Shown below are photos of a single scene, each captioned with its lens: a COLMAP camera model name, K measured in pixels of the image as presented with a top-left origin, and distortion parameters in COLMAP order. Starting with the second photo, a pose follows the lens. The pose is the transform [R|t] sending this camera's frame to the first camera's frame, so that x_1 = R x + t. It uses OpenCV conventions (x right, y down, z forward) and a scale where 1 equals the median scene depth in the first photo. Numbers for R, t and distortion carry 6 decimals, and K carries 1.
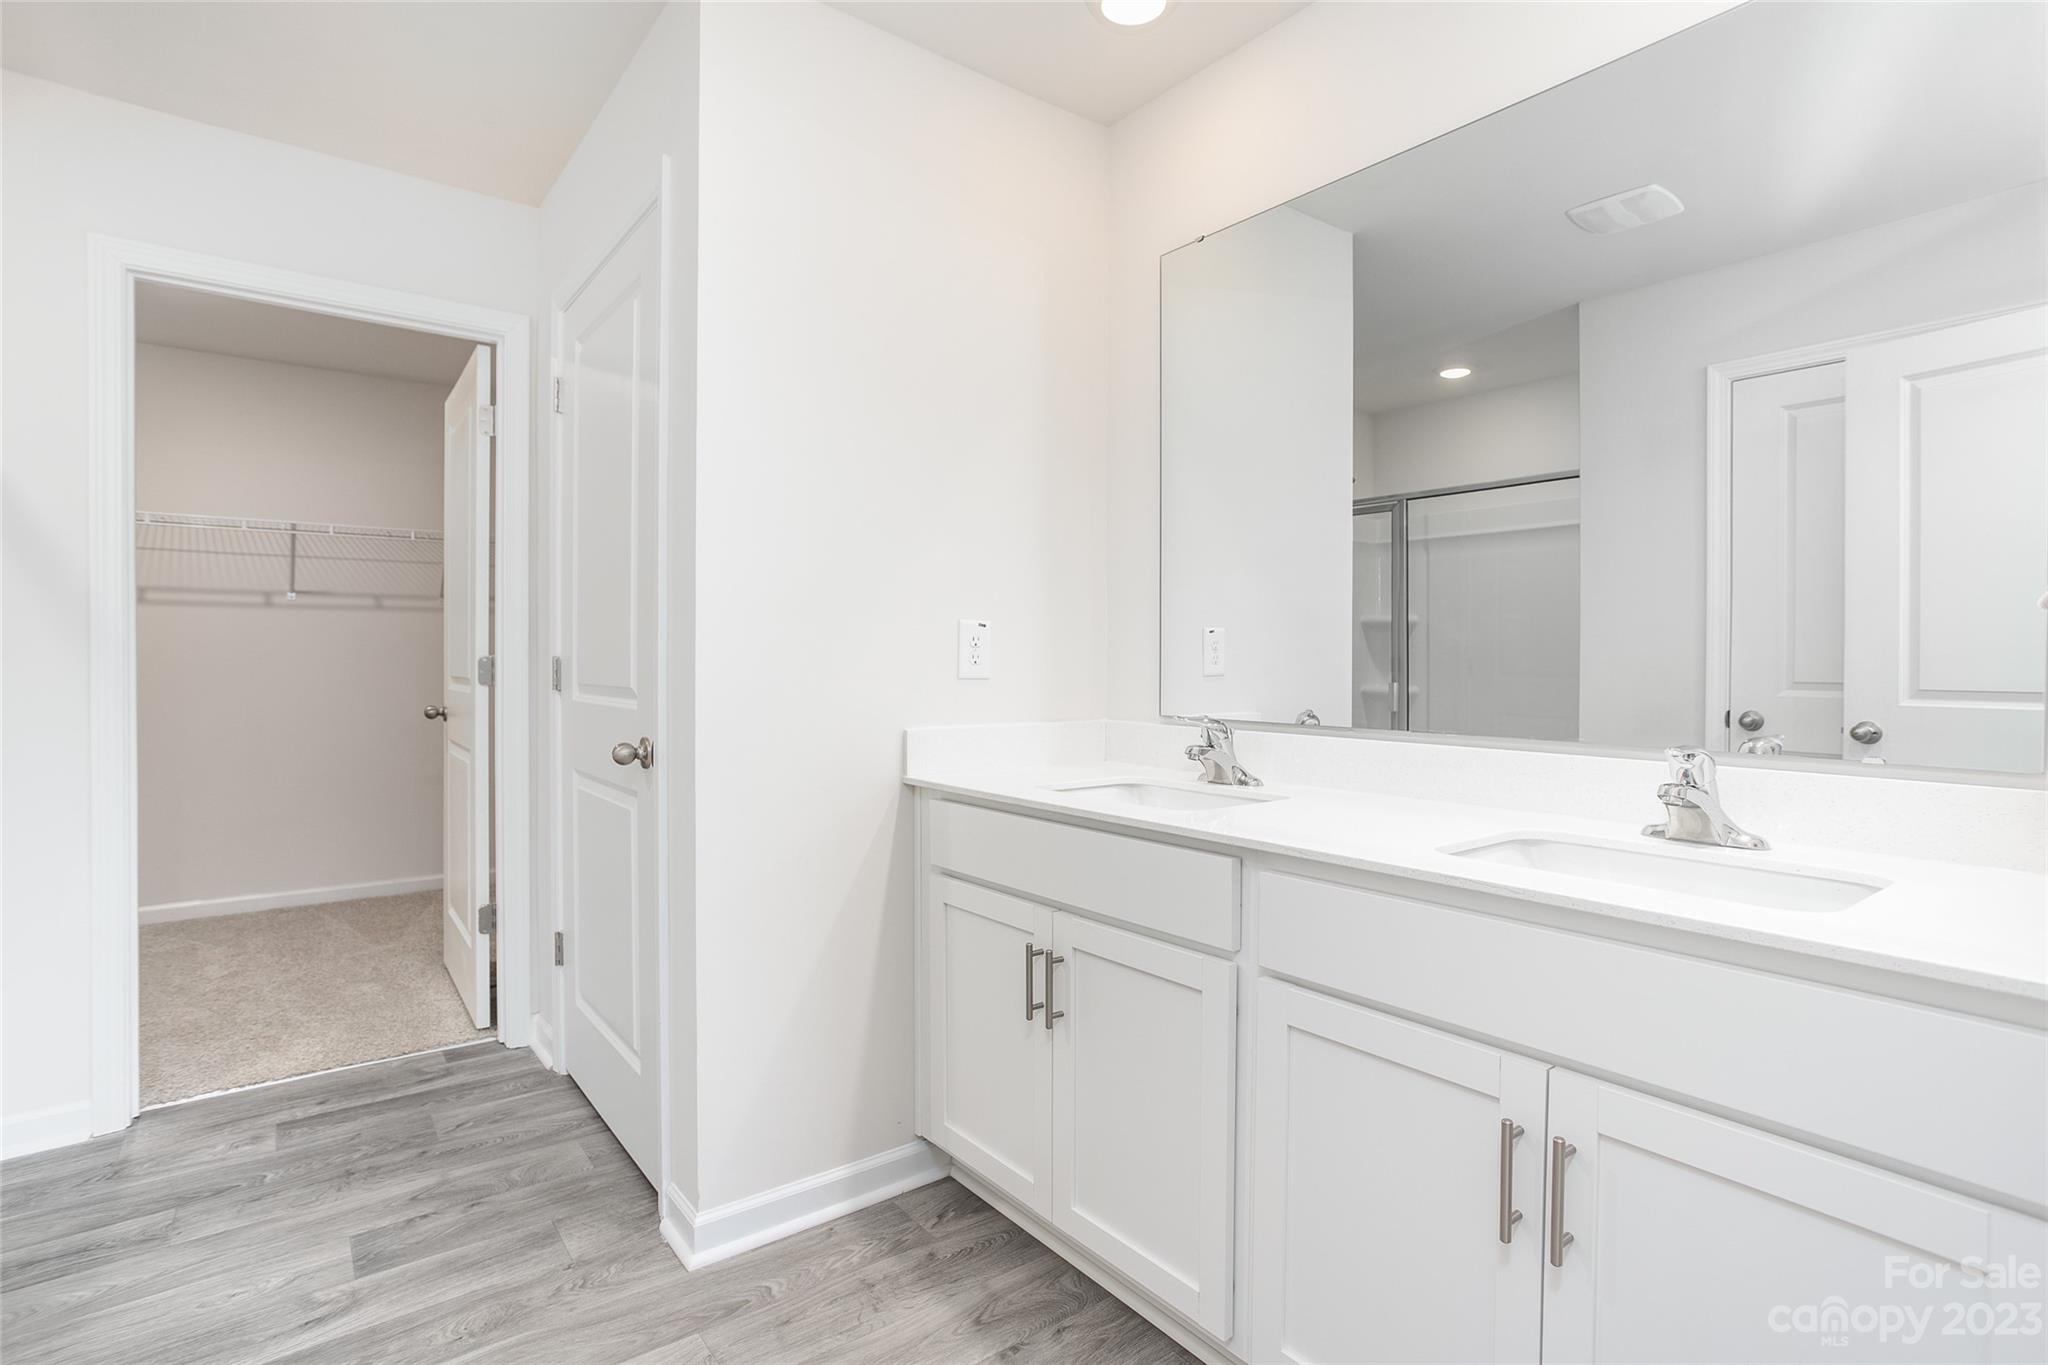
lens RADIAL K [[1003.2, 0, 999.9], [0, 1003.2, 678.4], [0, 0, 1]] dist [-0.023635, 0.011815]
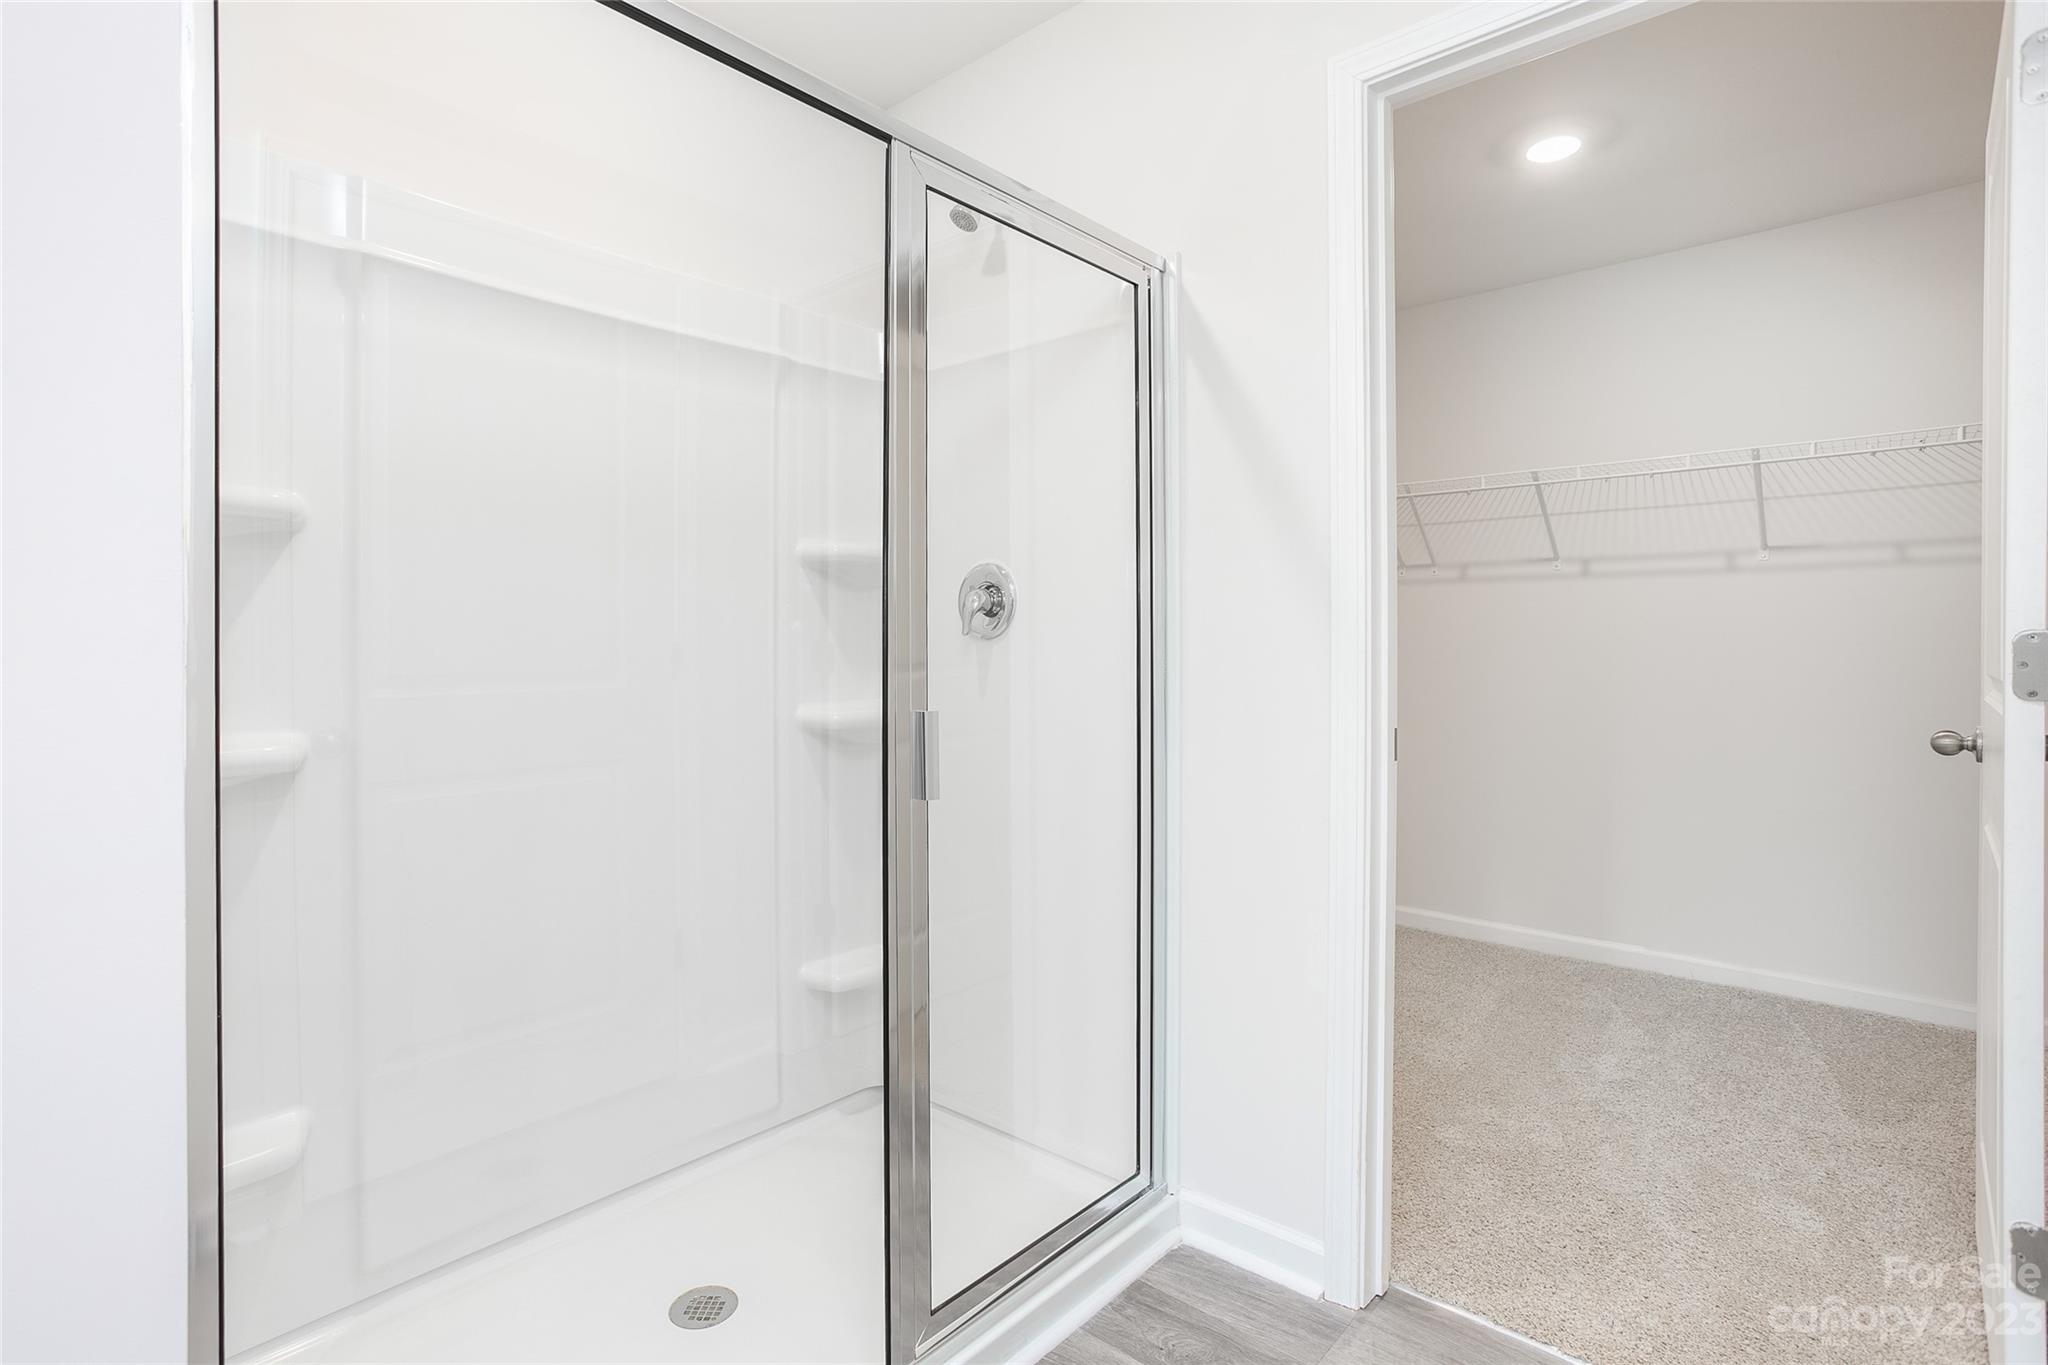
lens RADIAL K [[1003.2, 0, 1018.2], [0, 1003.2, 650.4], [0, 0, 1]] dist [-0.023635, 0.011815]
pose [[0.215291, 0.001339, -0.976549, -0.135302], [-0.016816, 0.999856, -0.002336, -0.003873], [0.976405, 0.016925, 0.215282, 0.332229]]
